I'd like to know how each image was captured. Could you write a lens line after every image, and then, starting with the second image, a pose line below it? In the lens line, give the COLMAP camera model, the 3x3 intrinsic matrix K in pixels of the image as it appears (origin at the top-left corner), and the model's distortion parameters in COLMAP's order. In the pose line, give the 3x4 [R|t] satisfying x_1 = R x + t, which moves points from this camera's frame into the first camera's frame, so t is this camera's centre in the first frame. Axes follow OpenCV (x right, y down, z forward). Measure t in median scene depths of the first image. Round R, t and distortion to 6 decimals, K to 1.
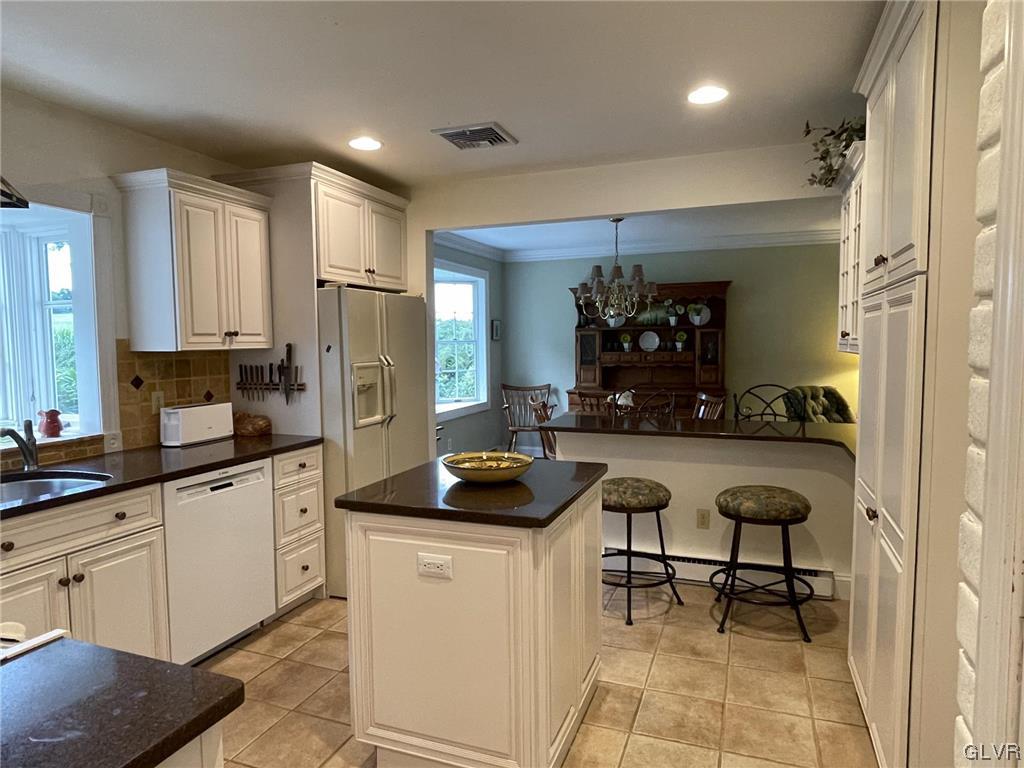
lens RADIAL K [[644.3, 0, 508.4], [0, 644.3, 387.3], [0, 0, 1]] dist [0.005732, -0.000644]
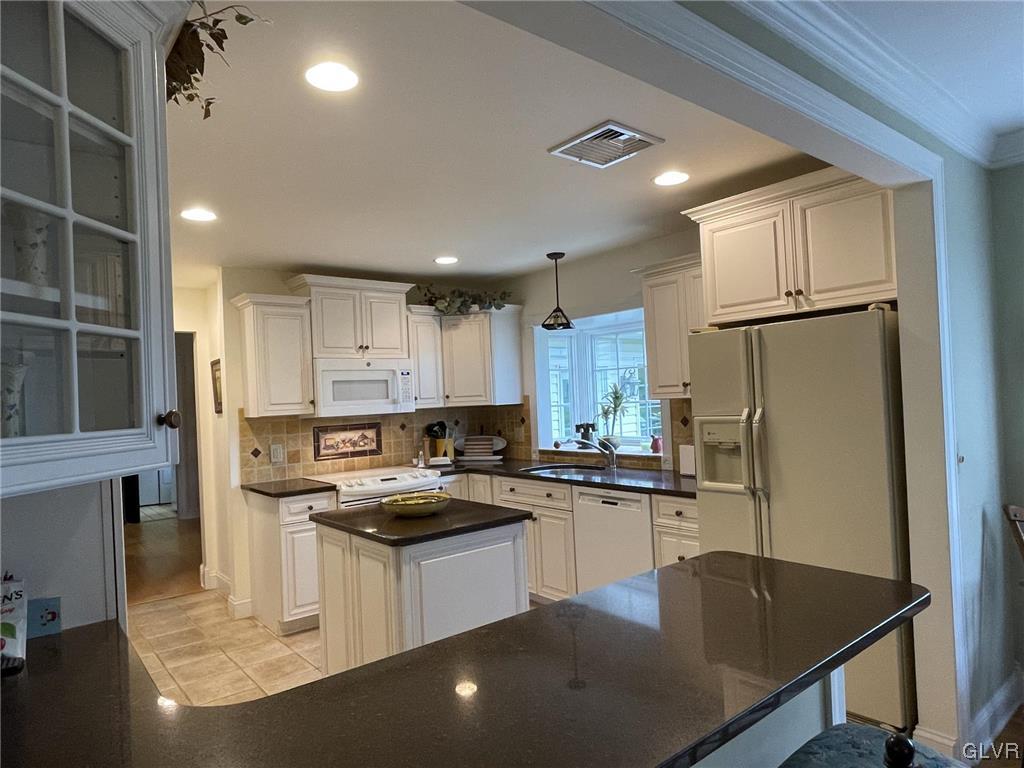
lens RADIAL K [[644.3, 0, 508.4], [0, 644.3, 387.3], [0, 0, 1]] dist [0.005732, -0.000644]
pose [[-0.514086, 0.019208, -0.857524, 0.725486], [-0.009464, 0.999561, 0.028064, -0.109470], [0.857686, 0.022543, -0.513679, 1.343960]]
